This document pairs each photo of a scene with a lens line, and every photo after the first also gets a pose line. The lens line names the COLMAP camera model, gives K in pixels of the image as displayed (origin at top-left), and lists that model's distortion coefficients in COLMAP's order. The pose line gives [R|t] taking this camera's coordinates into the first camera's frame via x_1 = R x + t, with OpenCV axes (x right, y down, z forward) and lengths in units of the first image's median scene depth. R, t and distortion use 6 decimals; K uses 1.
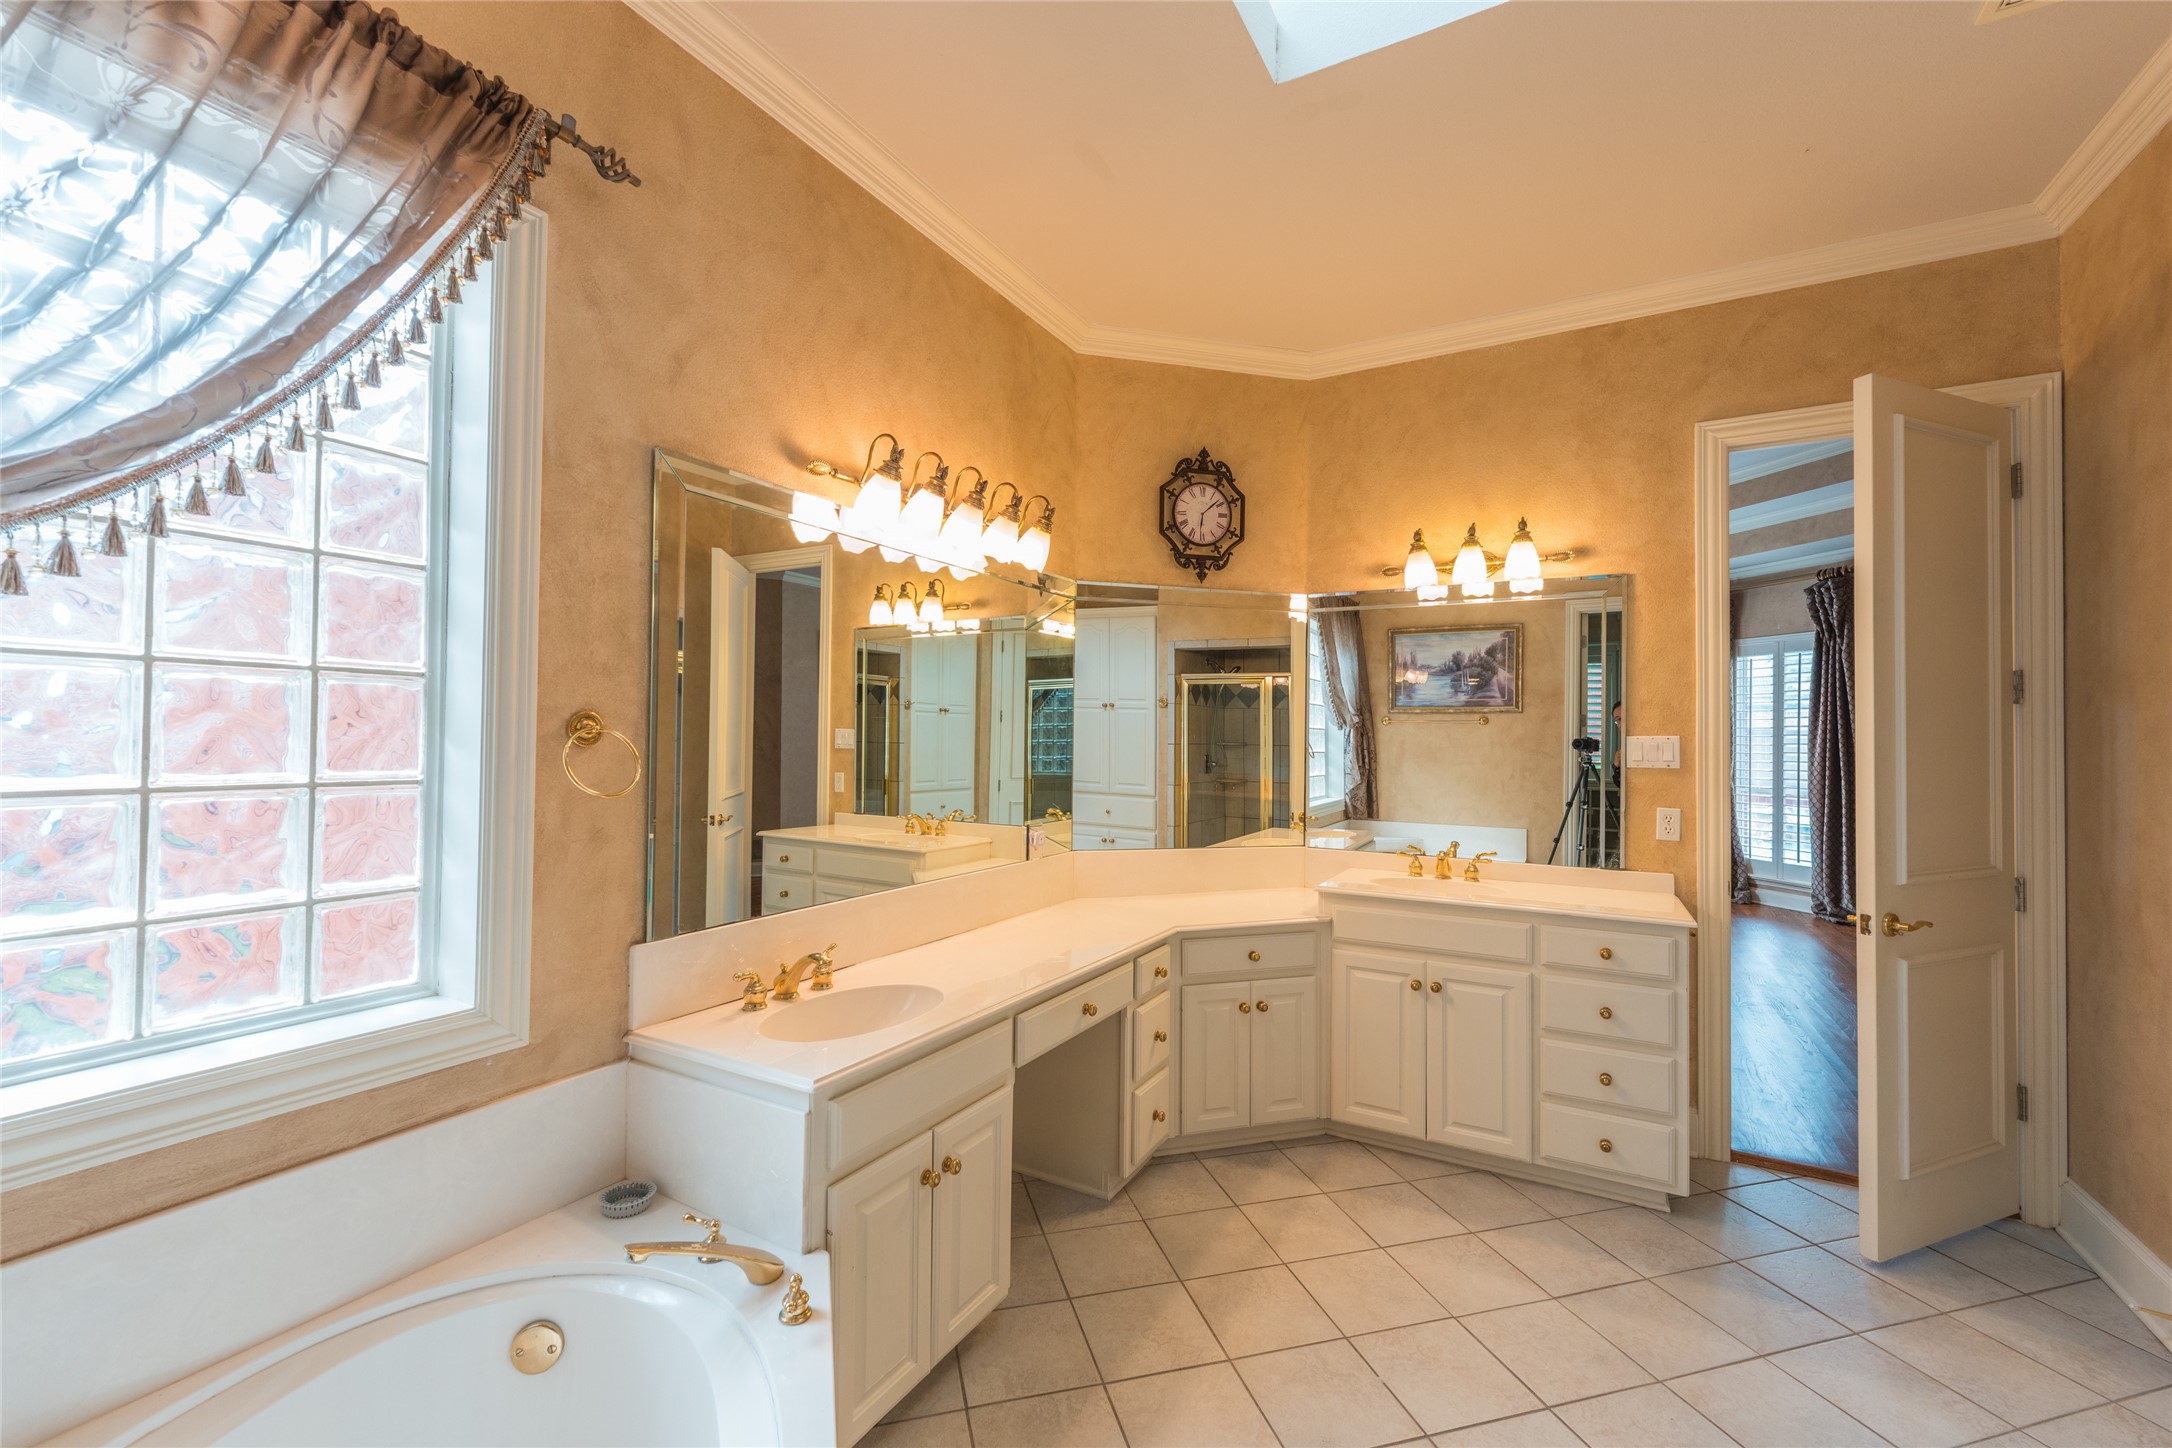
lens RADIAL K [[877.5, 0, 1113.5], [0, 877.5, 729.8], [0, 0, 1]] dist [-0.001273, 0.000063]
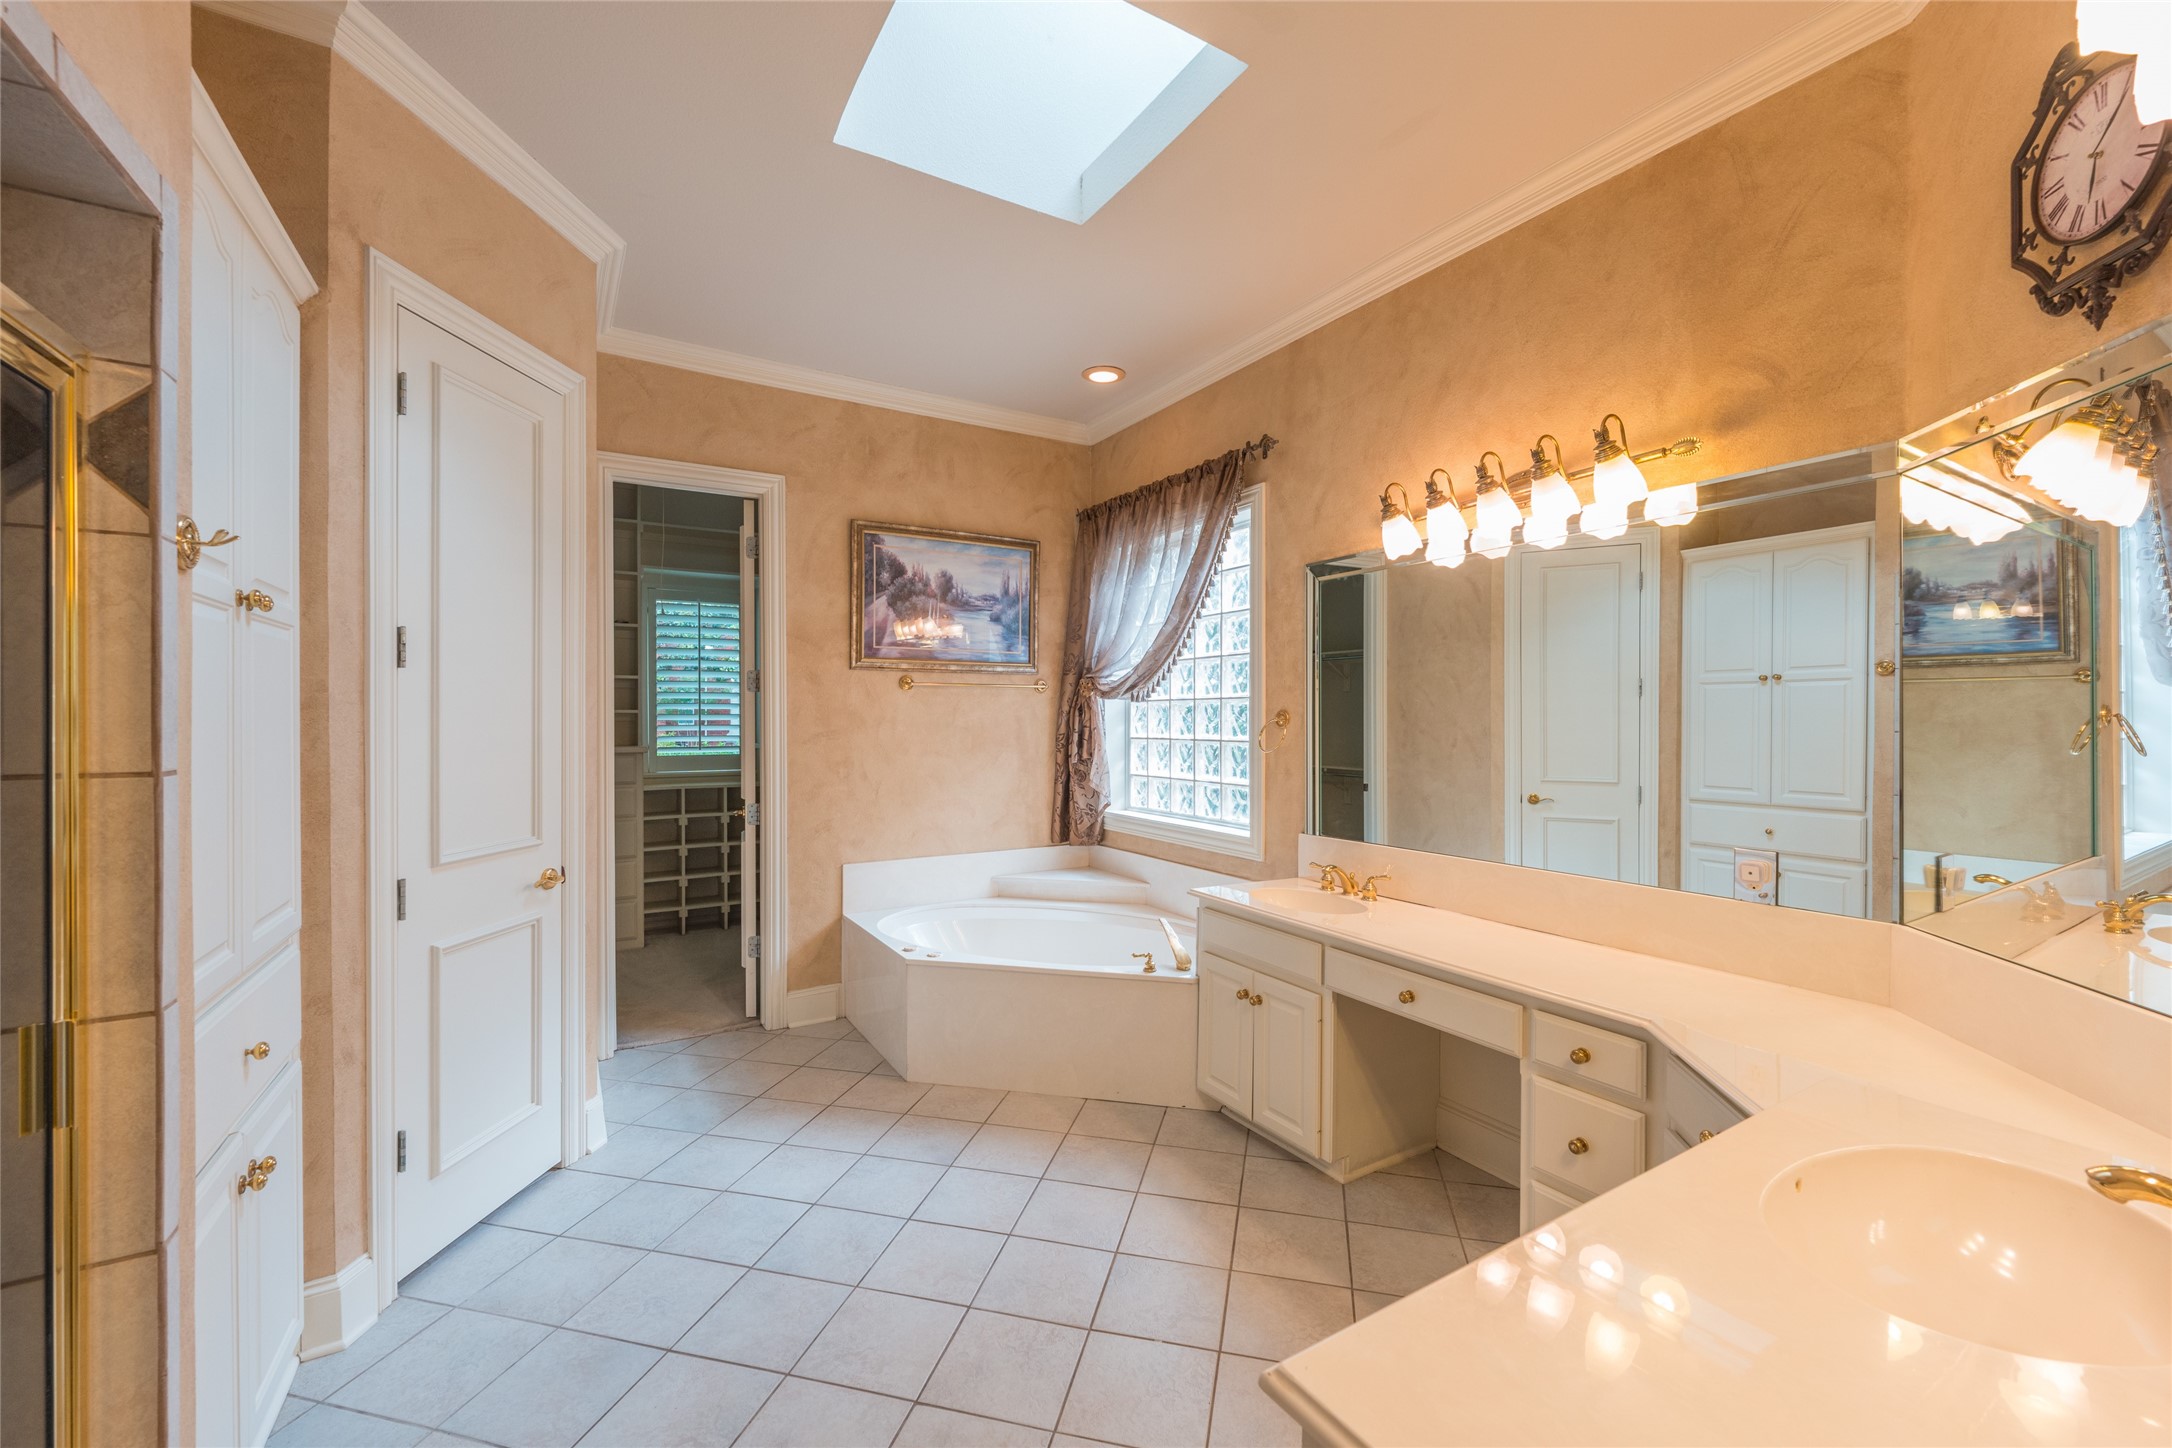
lens RADIAL K [[877.5, 0, 1083.2], [0, 877.5, 722.0], [0, 0, 1]] dist [-0.001273, 0.000063]
pose [[-0.508454, -0.005169, -0.861074, 1.193463], [0.010079, 0.999878, -0.011953, 0.022411], [0.861030, -0.014756, -0.508340, 1.407356]]
